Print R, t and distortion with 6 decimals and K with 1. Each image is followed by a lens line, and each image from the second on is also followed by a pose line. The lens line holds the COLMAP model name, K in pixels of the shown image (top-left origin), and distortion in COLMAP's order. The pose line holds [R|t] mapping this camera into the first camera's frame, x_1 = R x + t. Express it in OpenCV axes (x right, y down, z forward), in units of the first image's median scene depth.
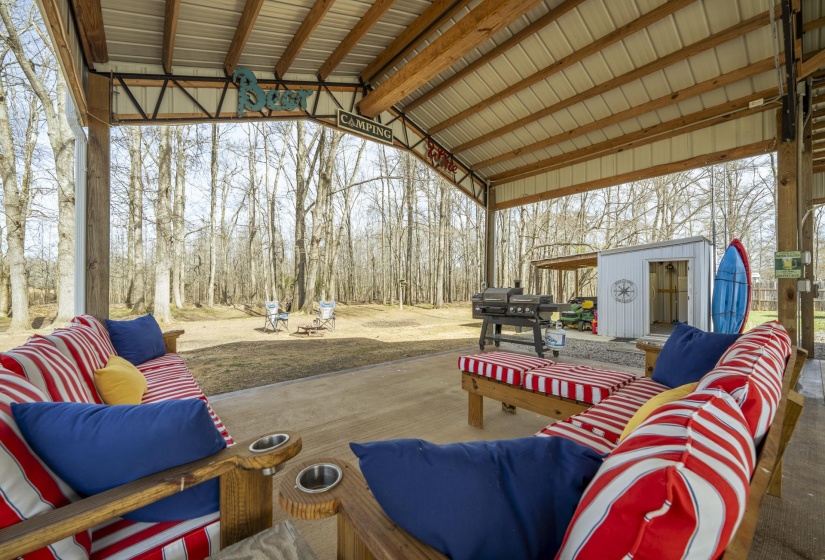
lens RADIAL K [[330.5, 0, 418.8], [0, 330.5, 281.9], [0, 0, 1]] dist [-0.001124, -0.000194]
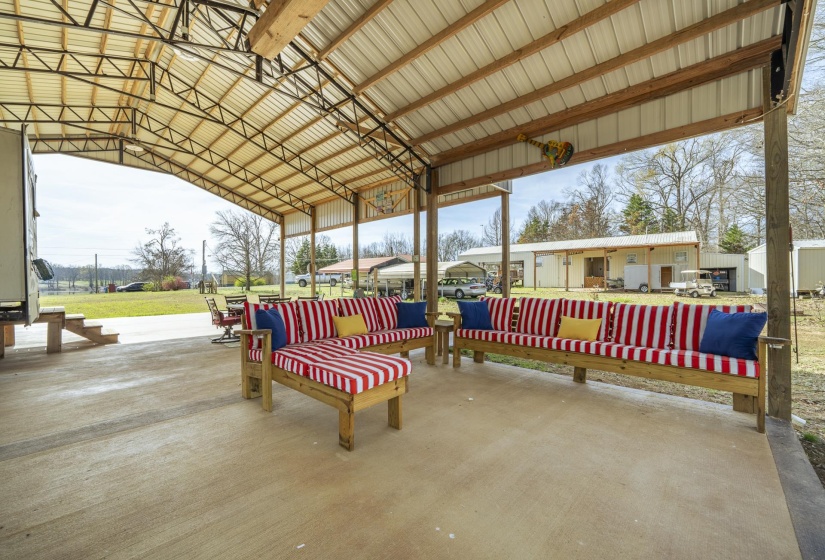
lens RADIAL K [[331.0, 0, 411.7], [0, 331.0, 280.7], [0, 0, 1]] dist [-0.000526, -0.000461]
pose [[-0.994314, 0.006546, -0.106288, 0.100797], [0.007938, 0.999888, -0.012682, 0.006498], [0.106193, -0.013454, -0.994255, 0.892289]]
